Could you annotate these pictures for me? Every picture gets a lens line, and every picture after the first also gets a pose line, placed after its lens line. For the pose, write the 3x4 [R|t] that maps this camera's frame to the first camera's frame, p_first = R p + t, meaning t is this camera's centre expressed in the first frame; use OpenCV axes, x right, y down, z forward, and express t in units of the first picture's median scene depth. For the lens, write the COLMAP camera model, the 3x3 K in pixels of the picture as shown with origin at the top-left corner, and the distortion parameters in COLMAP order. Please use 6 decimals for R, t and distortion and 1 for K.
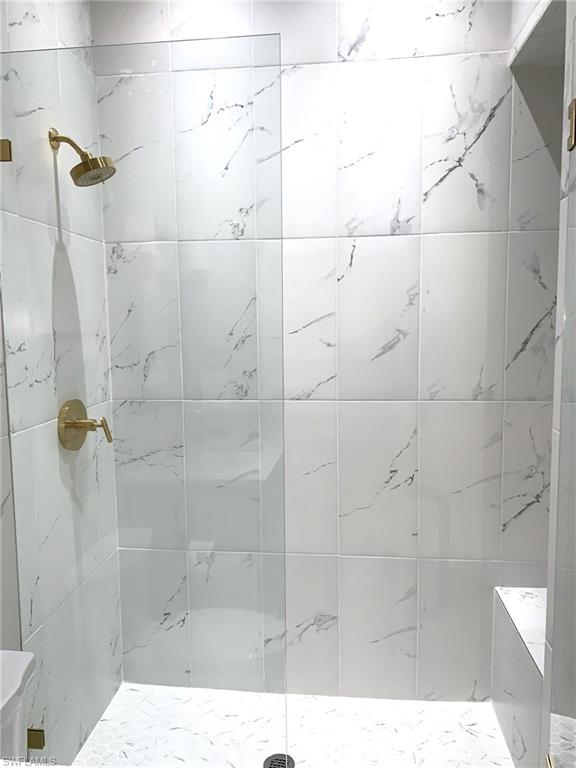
lens RADIAL K [[580.0, 0, 284.4], [0, 580.0, 387.9], [0, 0, 1]] dist [0.041622, -0.067497]
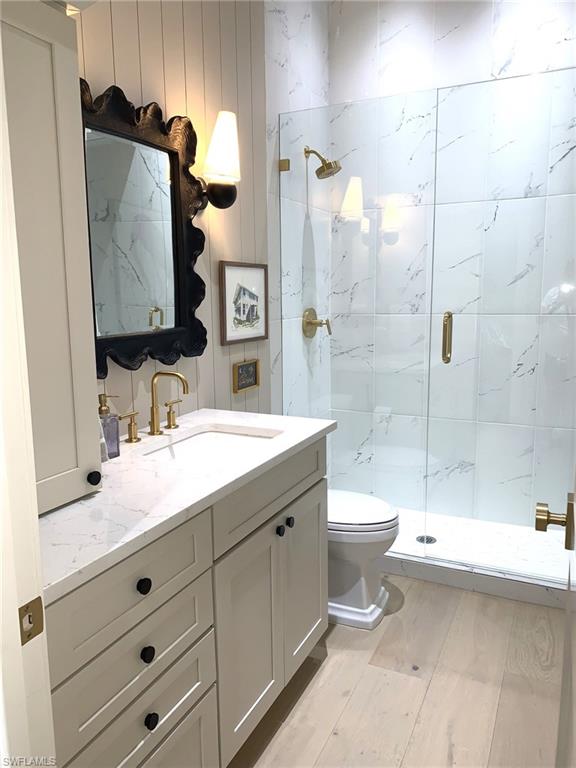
lens RADIAL K [[580.0, 0, 285.0], [0, 580.0, 378.3], [0, 0, 1]] dist [0.041622, -0.067497]
pose [[0.944600, 0.047995, -0.324696, 0.111148], [-0.035721, 0.998408, 0.043660, 0.138217], [0.326275, -0.029643, 0.944810, -0.556559]]
